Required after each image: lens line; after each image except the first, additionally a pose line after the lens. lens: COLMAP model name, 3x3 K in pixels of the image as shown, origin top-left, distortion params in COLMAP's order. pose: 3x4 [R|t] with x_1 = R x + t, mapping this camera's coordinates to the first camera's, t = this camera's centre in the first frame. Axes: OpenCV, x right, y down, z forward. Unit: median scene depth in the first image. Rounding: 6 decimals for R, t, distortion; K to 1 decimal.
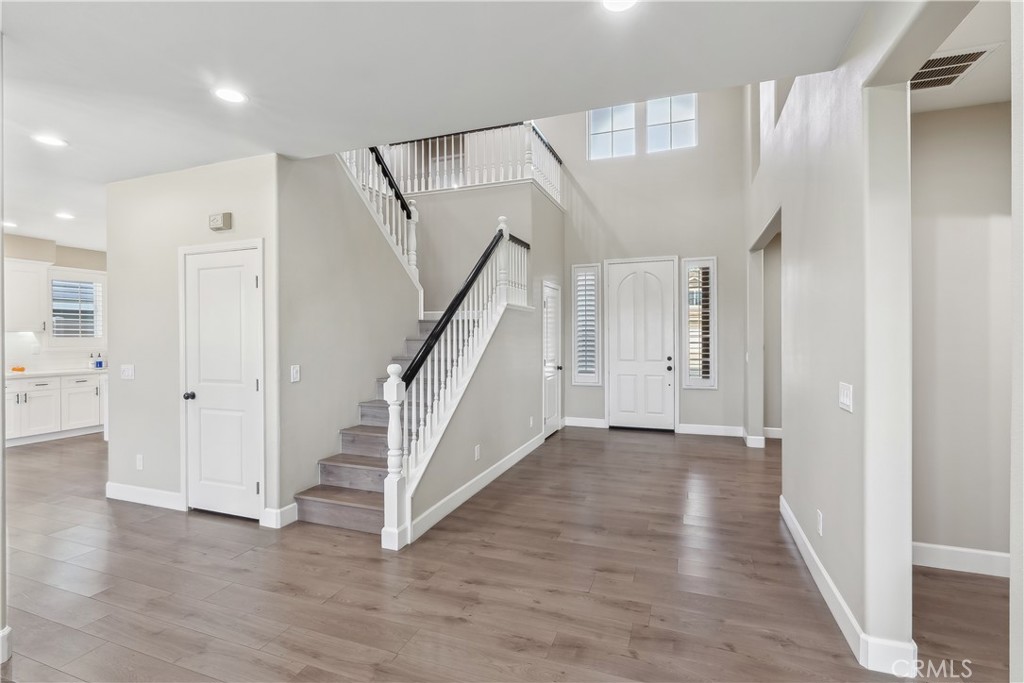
lens RADIAL K [[492.2, 0, 512.0], [0, 492.2, 341.5], [0, 0, 1]] dist [0.002993, 0.000537]
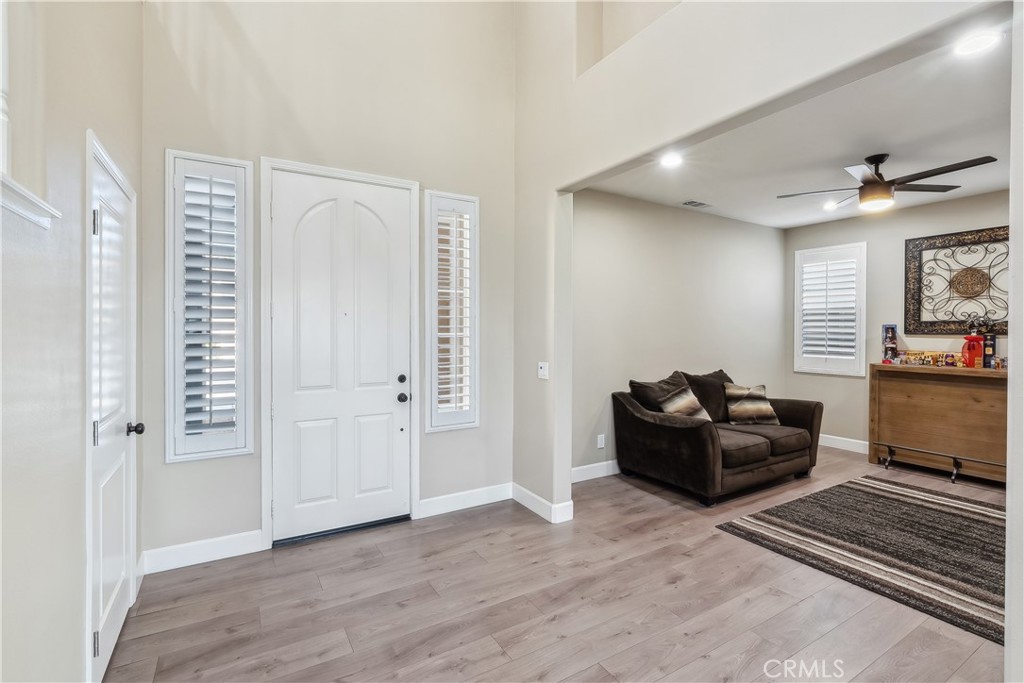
lens RADIAL K [[468.4, 0, 506.1], [0, 468.4, 335.9], [0, 0, 1]] dist [-0.008654, 0.000620]
pose [[0.637531, -0.001844, 0.770423, 0.011216], [0.007999, 0.999959, -0.004225, -0.007392], [-0.770383, 0.008856, 0.637519, 0.595136]]
